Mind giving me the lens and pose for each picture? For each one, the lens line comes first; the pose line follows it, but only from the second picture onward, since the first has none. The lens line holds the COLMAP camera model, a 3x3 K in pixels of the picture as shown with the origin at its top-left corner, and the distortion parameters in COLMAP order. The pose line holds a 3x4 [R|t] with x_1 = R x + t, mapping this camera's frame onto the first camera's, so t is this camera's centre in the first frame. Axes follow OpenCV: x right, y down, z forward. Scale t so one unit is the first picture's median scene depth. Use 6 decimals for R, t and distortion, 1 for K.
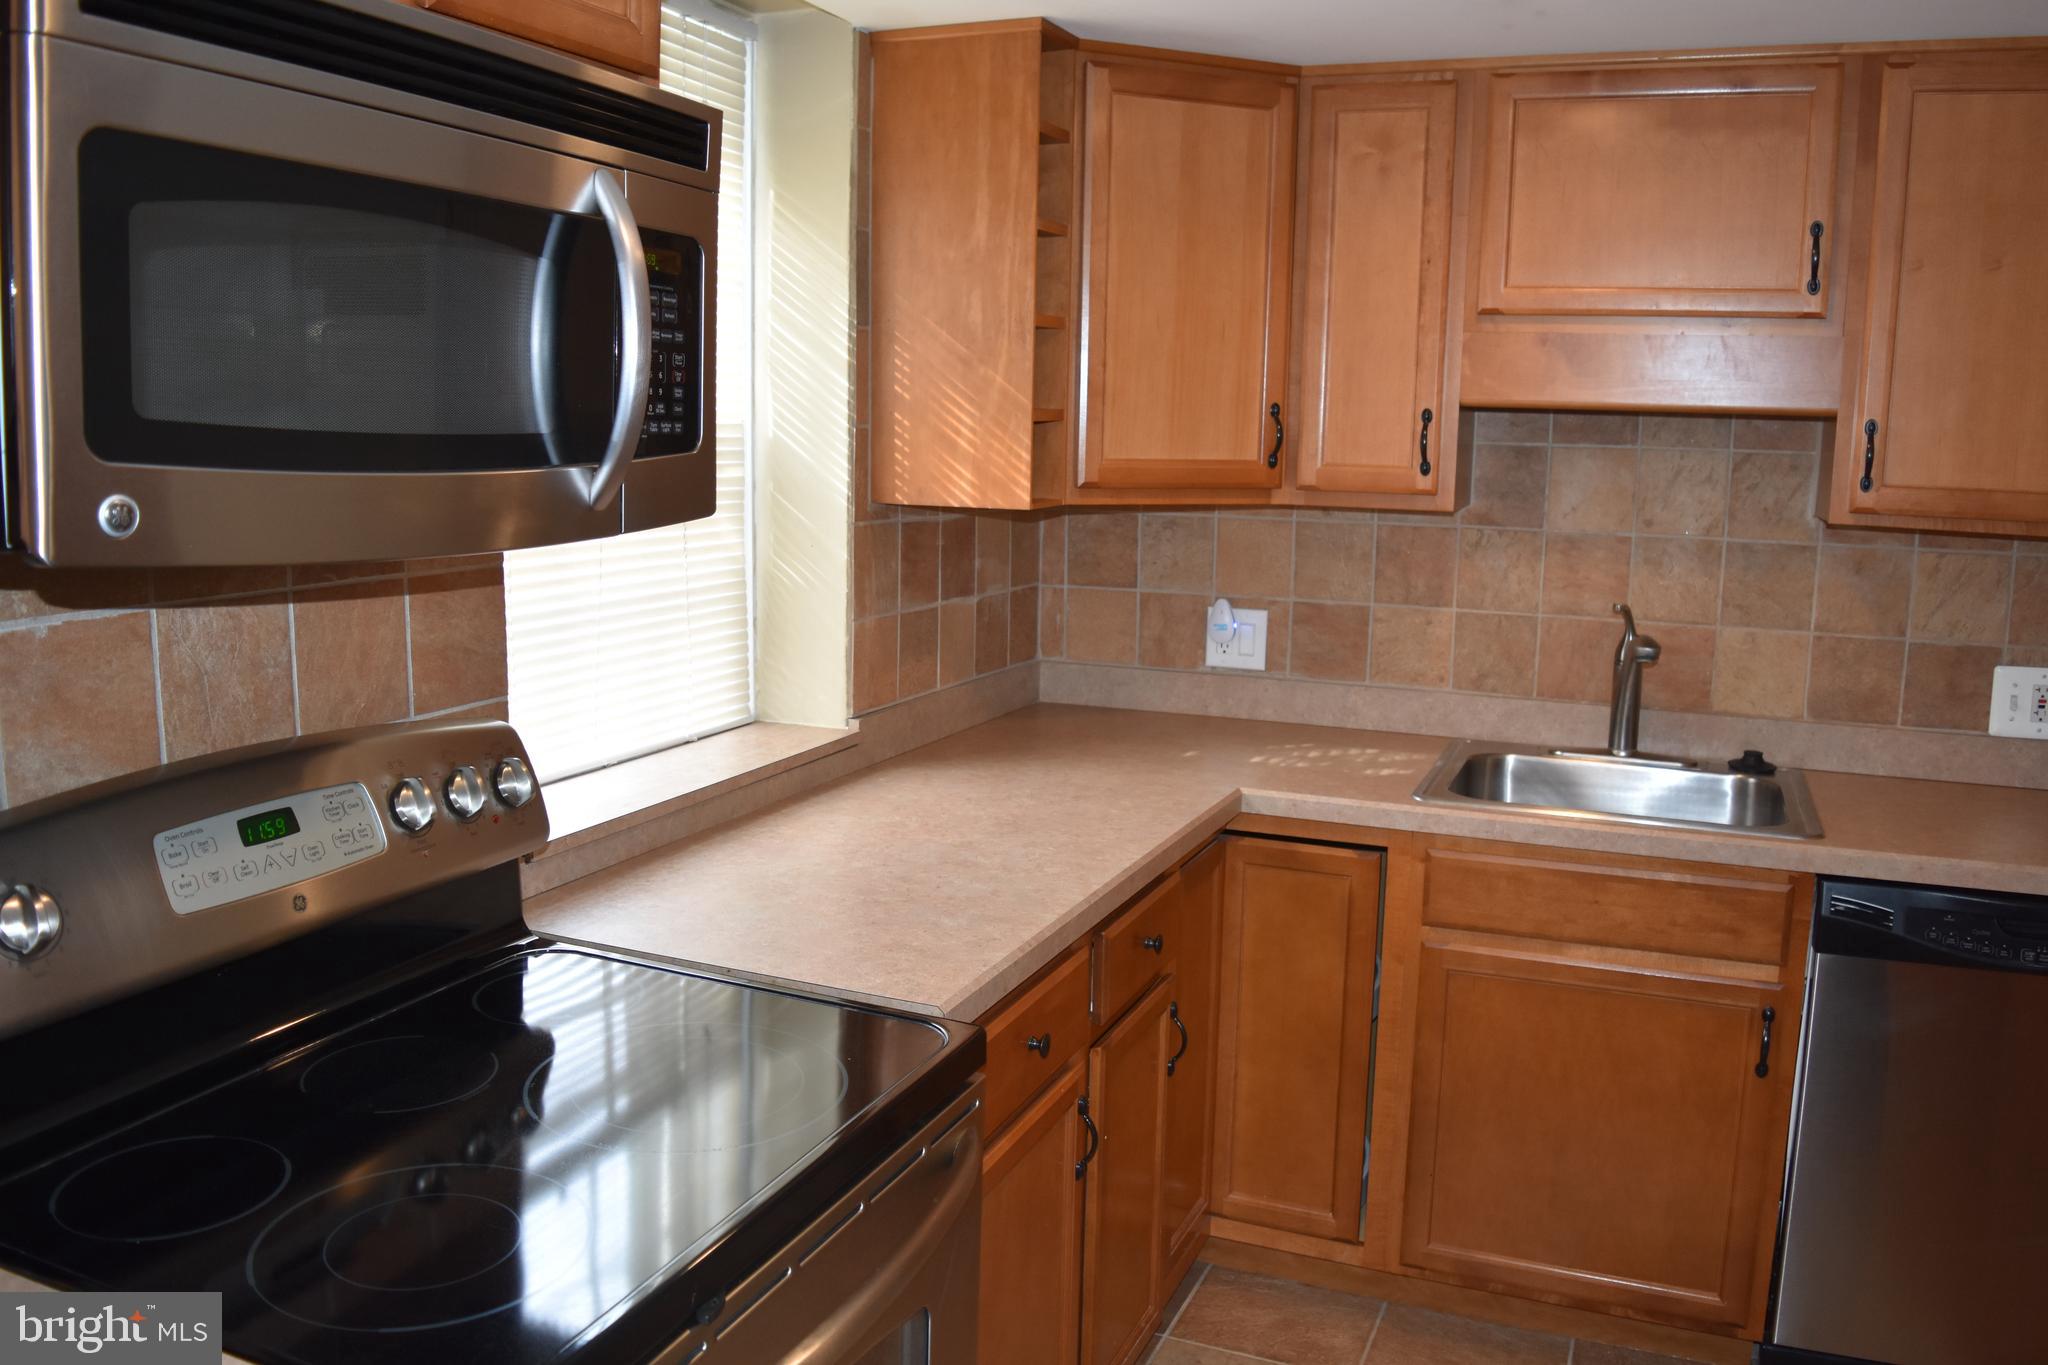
lens RADIAL K [[1604.1, 0, 1029.9], [0, 1604.1, 680.7], [0, 0, 1]] dist [-0.088931, 0.023184]
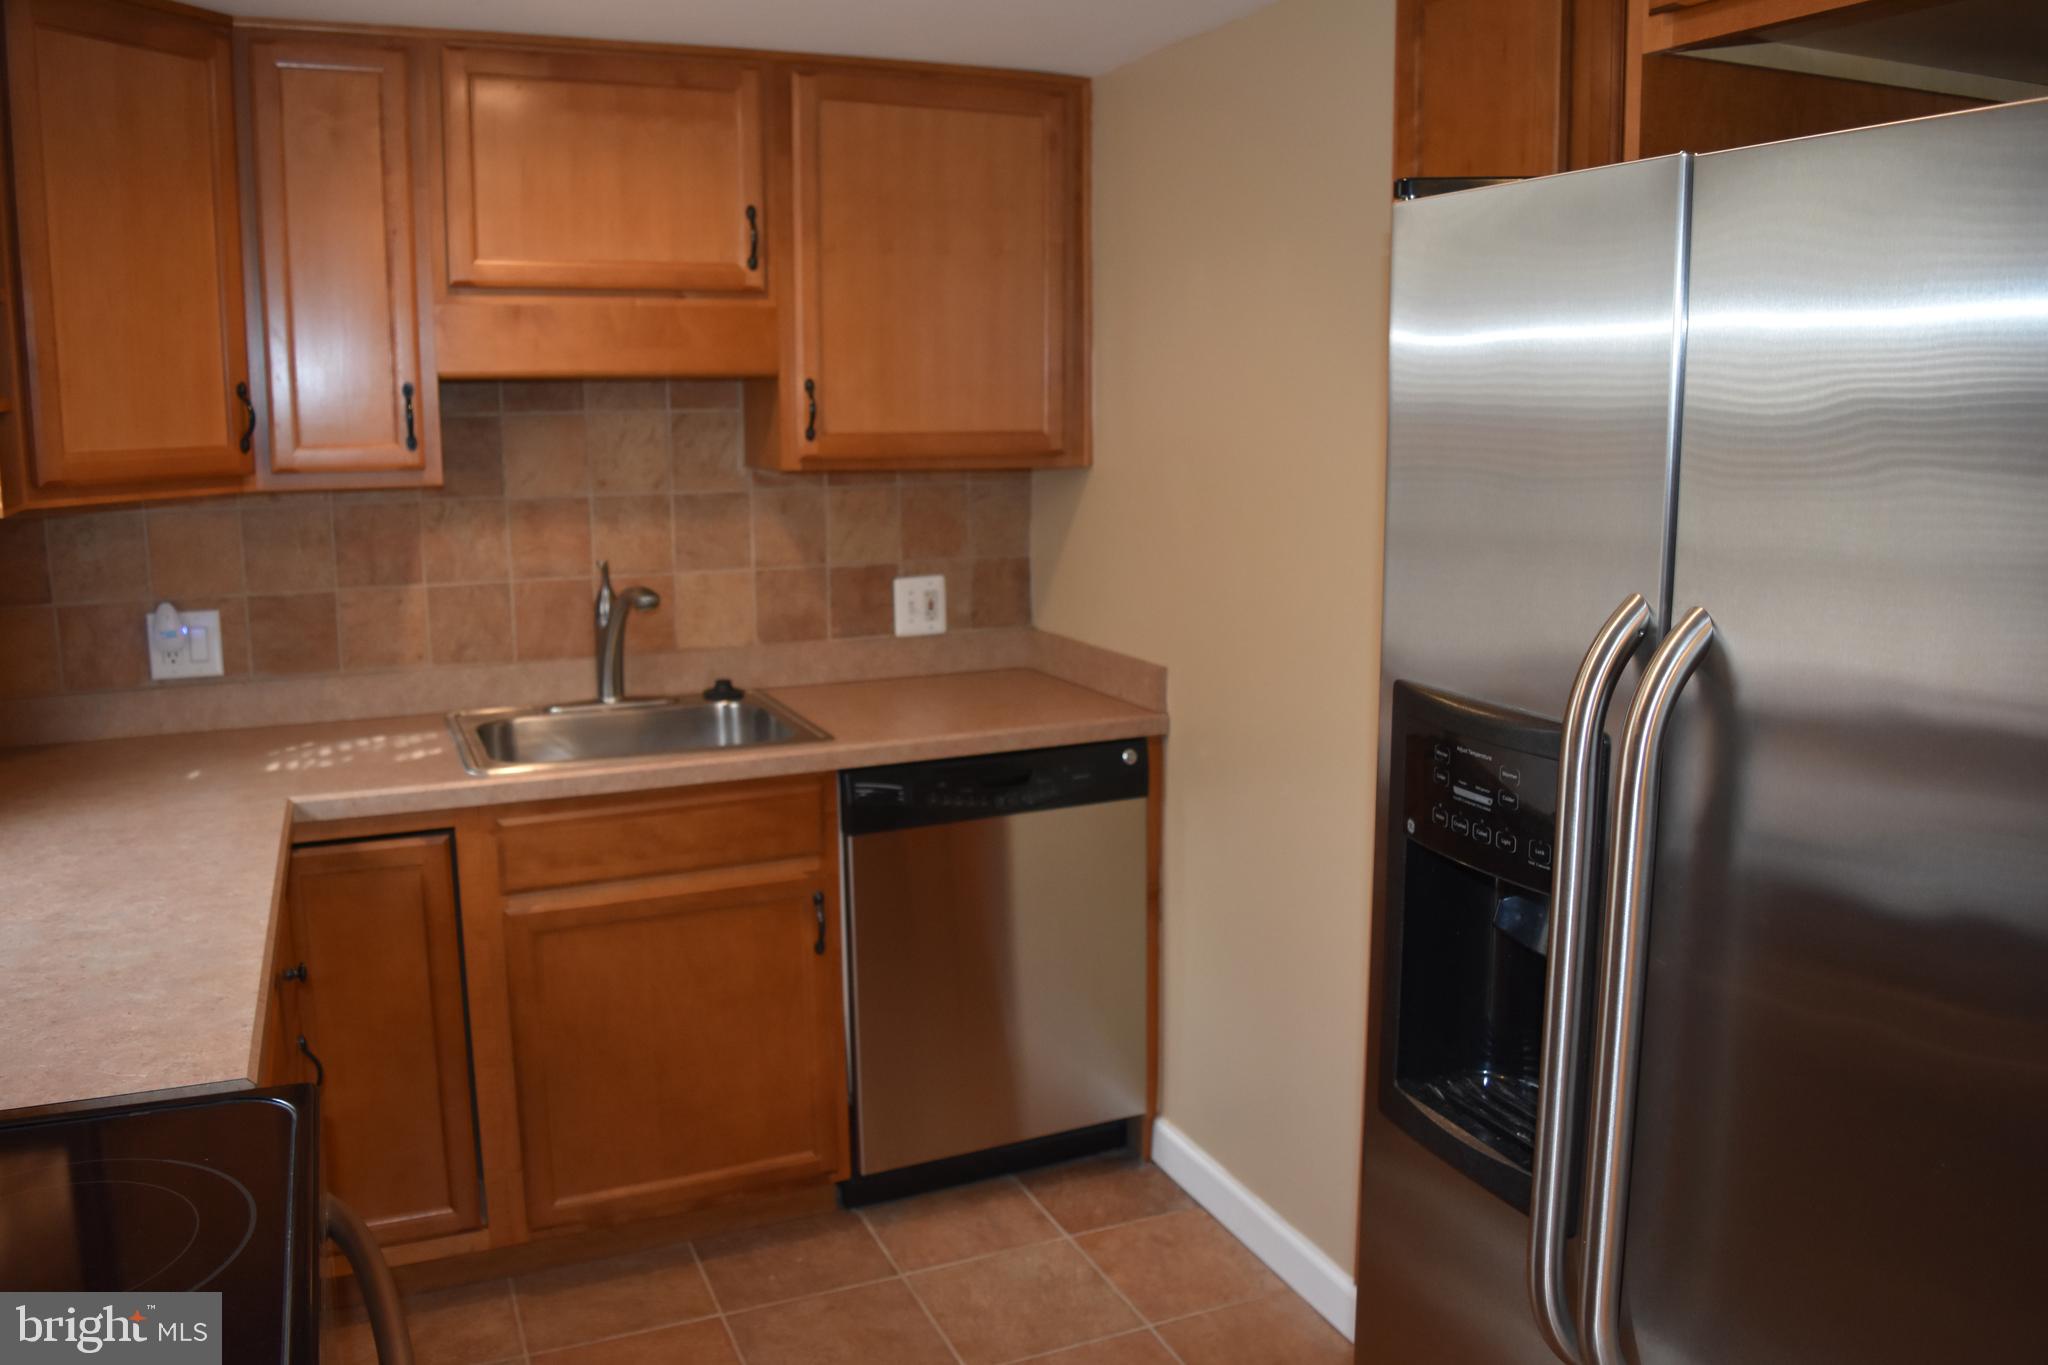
lens RADIAL K [[1604.1, 0, 1033.6], [0, 1604.1, 683.9], [0, 0, 1]] dist [-0.088931, 0.023184]
pose [[0.697457, -0.148467, 0.701079, -0.185133], [0.132324, 0.988163, 0.077622, -0.011251], [-0.704304, 0.038631, 0.708846, 0.042989]]
